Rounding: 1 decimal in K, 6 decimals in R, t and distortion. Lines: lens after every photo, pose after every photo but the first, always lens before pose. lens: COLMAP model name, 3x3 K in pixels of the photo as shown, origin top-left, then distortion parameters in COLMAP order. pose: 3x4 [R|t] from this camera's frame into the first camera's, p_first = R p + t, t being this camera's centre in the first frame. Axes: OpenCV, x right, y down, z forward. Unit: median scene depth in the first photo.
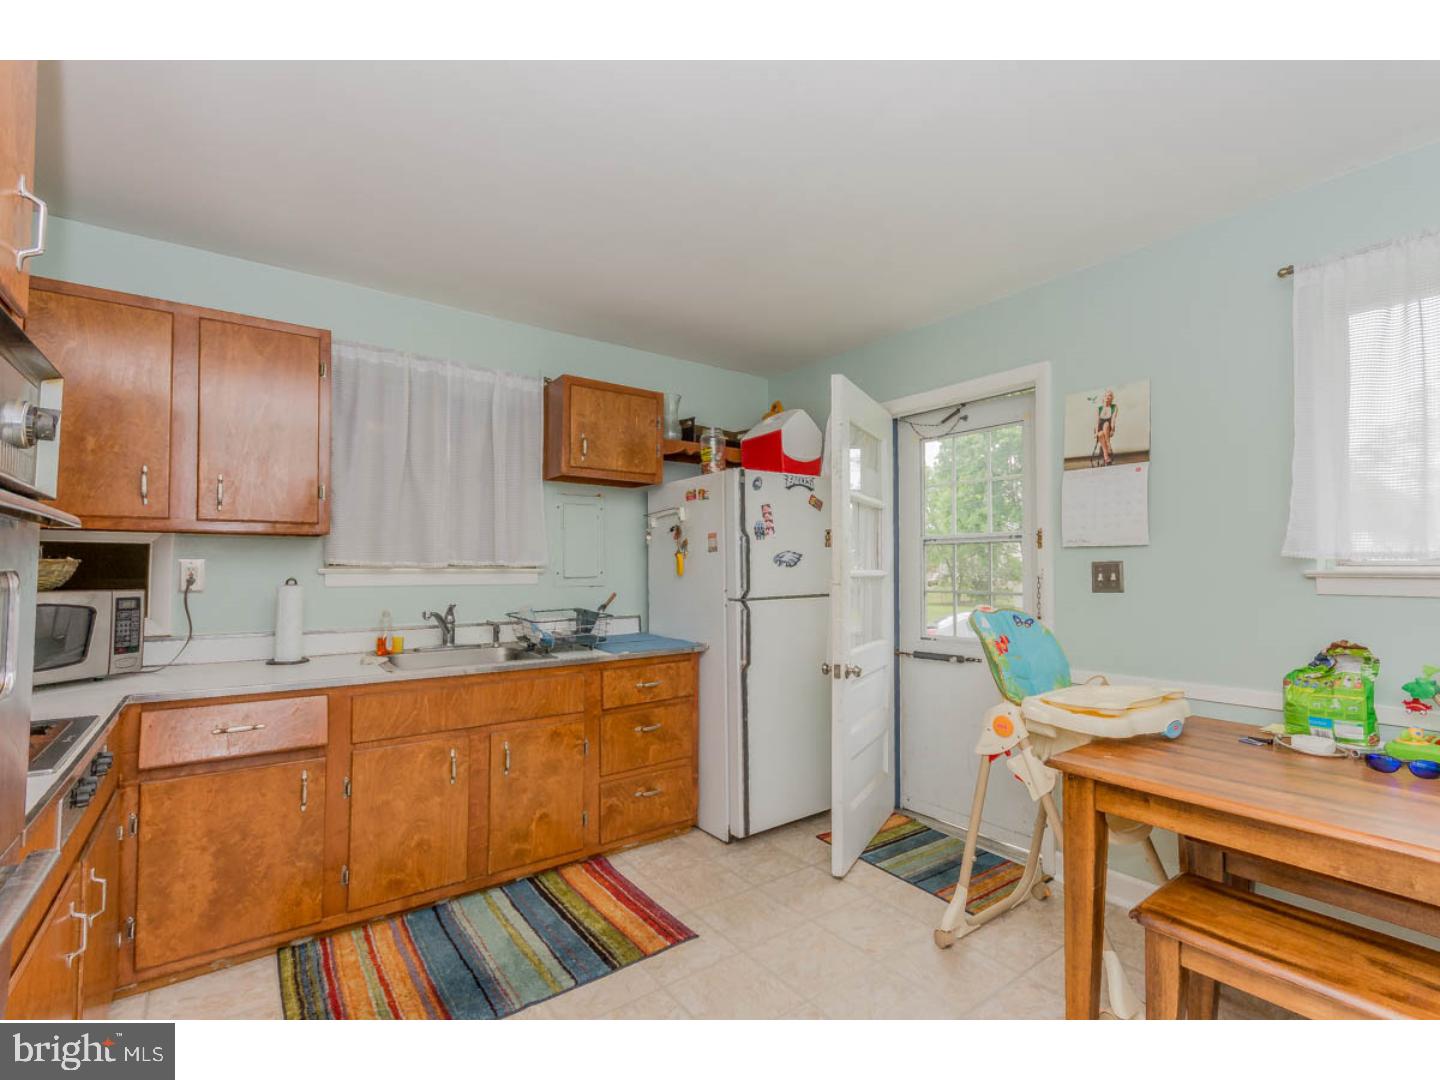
lens RADIAL K [[631.3, 0, 734.6], [0, 631.3, 541.8], [0, 0, 1]] dist [0.002281, 0.001303]
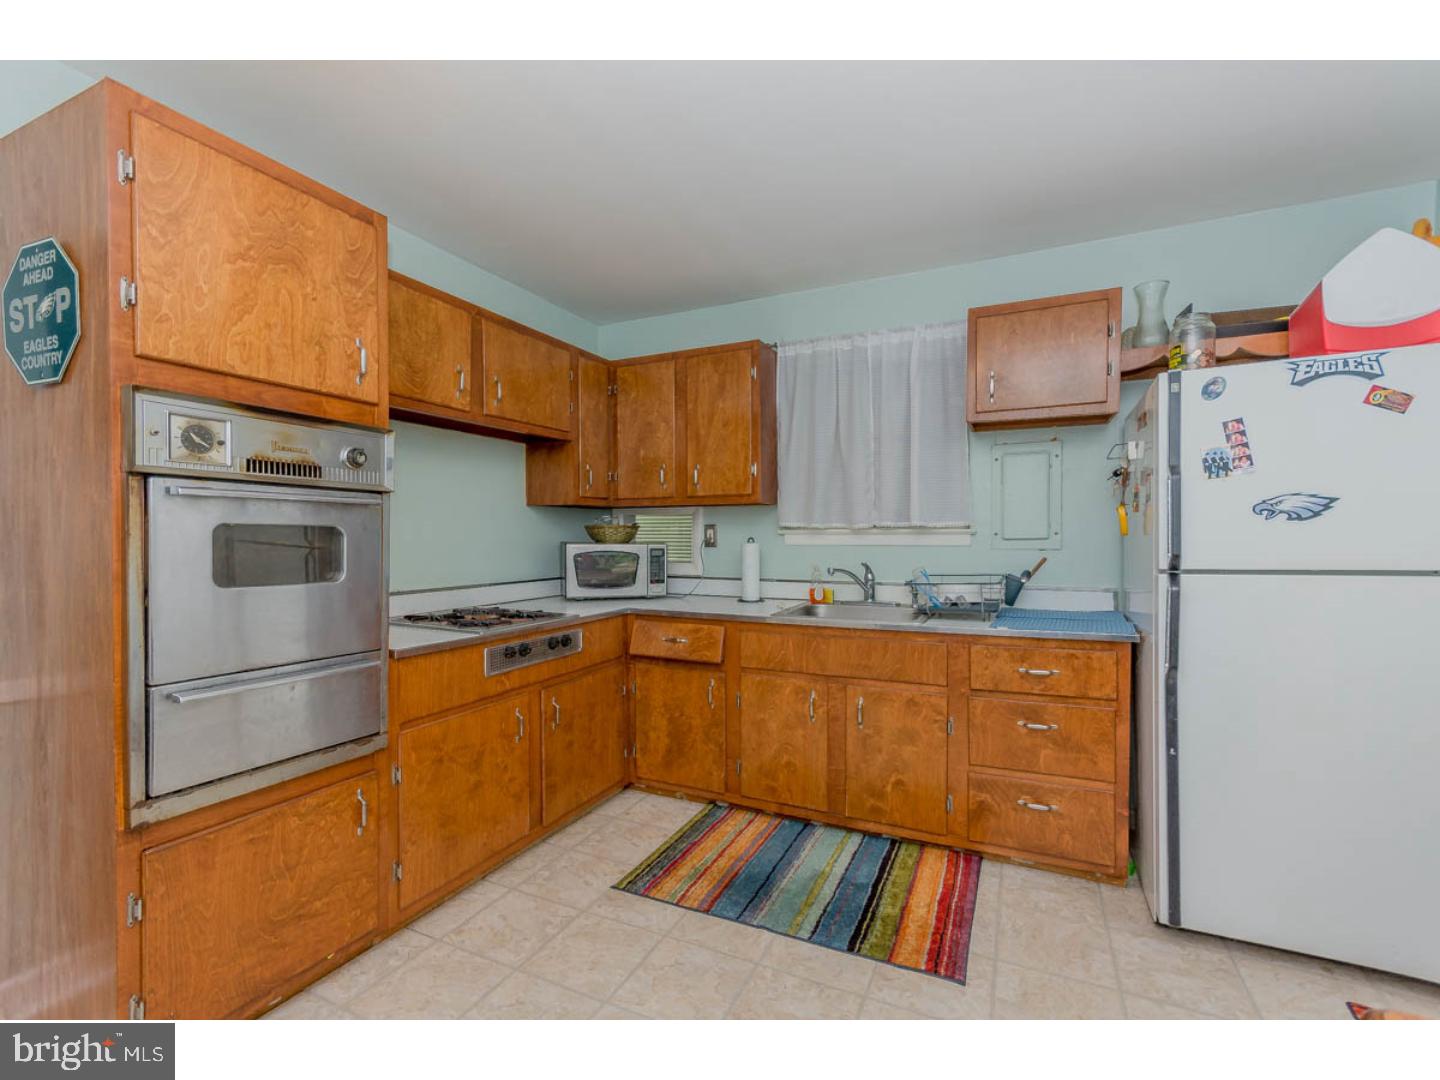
lens RADIAL K [[631.3, 0, 734.6], [0, 631.3, 541.8], [0, 0, 1]] dist [0.002281, 0.001303]
pose [[0.486168, 0.006195, -0.873843, 0.431200], [0.040863, 0.998720, 0.029815, 0.025976], [0.872909, -0.050202, 0.485293, 0.335265]]
